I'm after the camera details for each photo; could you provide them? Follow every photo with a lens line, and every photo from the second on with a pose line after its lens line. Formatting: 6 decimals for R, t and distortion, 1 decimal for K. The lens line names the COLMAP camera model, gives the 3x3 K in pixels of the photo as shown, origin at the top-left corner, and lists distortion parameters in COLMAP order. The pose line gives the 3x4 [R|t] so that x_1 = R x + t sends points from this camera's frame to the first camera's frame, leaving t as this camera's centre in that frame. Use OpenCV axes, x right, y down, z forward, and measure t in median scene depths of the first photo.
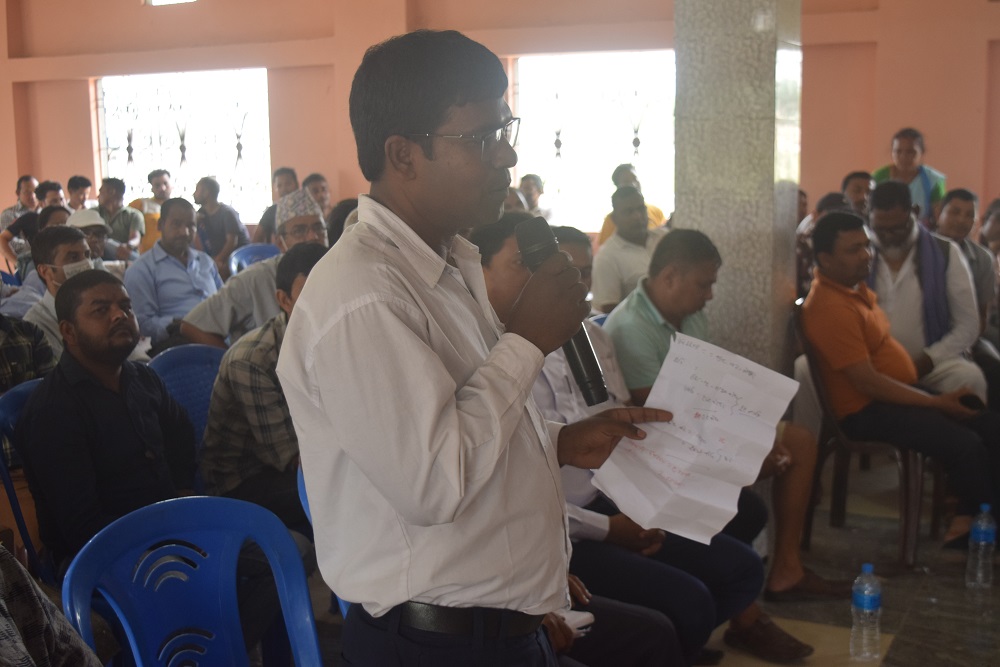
lens RADIAL K [[1300.1, 0, 502.6], [0, 1300.1, 331.5], [0, 0, 1]] dist [-0.022959, 0.000000]
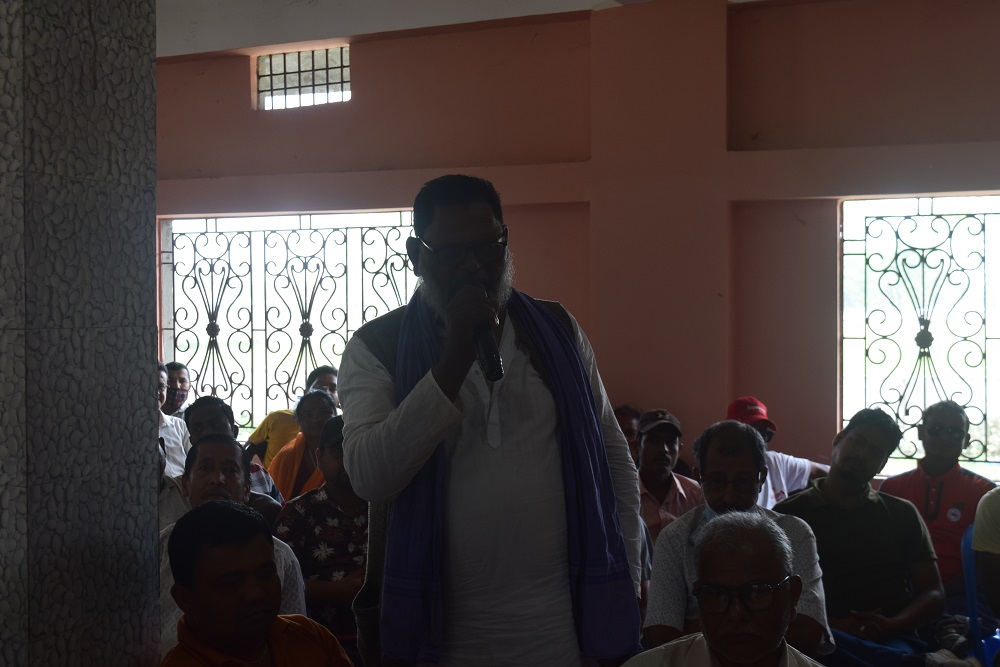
lens RADIAL K [[1300.1, 0, 502.6], [0, 1300.1, 339.3], [0, 0, 1]] dist [-0.022959, 0.000000]
pose [[0.998508, 0.009121, 0.053845, 0.359027], [-0.002617, 0.992812, -0.119653, -0.100907], [-0.054549, 0.119333, 0.991355, 0.489931]]
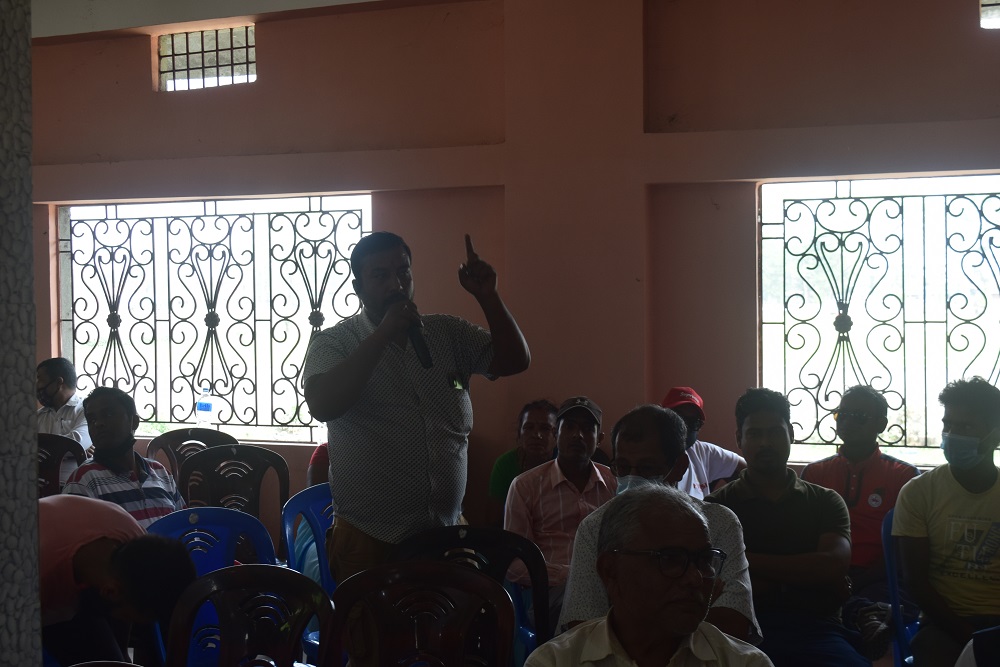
lens RADIAL K [[1300.1, 0, 501.6], [0, 1300.1, 334.9], [0, 0, 1]] dist [-0.022959, 0.000000]
pose [[0.993027, 0.001734, 0.117878, 0.363465], [0.012420, 0.992789, -0.119234, -0.097474], [-0.117235, 0.119866, 0.985844, 0.529480]]
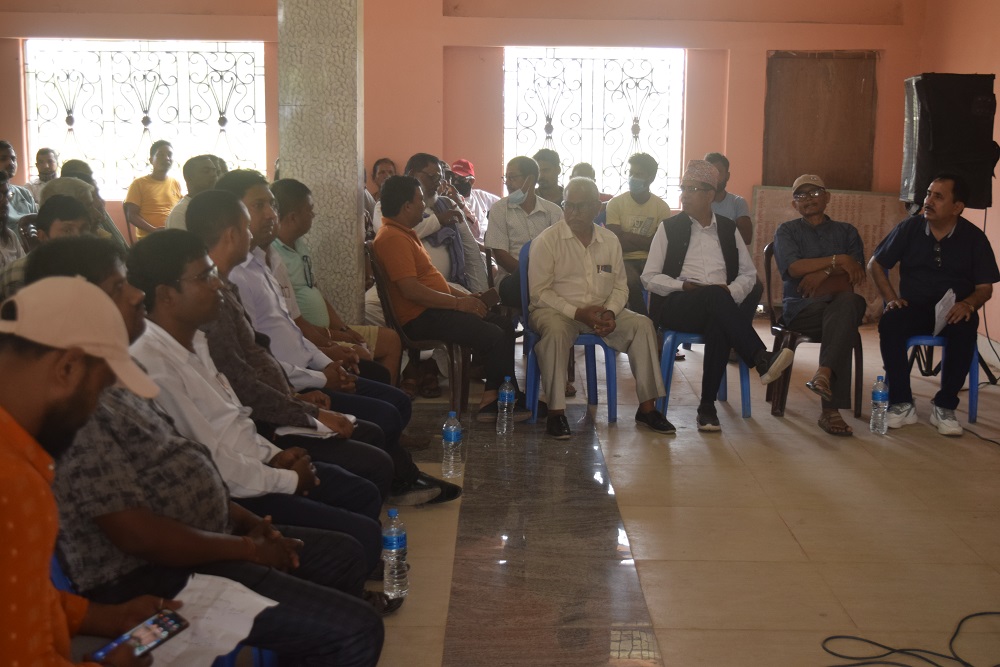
lens RADIAL K [[1300.1, 0, 505.1], [0, 1300.1, 329.5], [0, 0, 1]] dist [-0.022959, 0.000000]
pose [[0.896589, -0.045982, 0.440470, -0.259504], [0.040659, 0.998941, 0.021519, 0.047323], [-0.440993, -0.001385, 0.897510, -0.295285]]
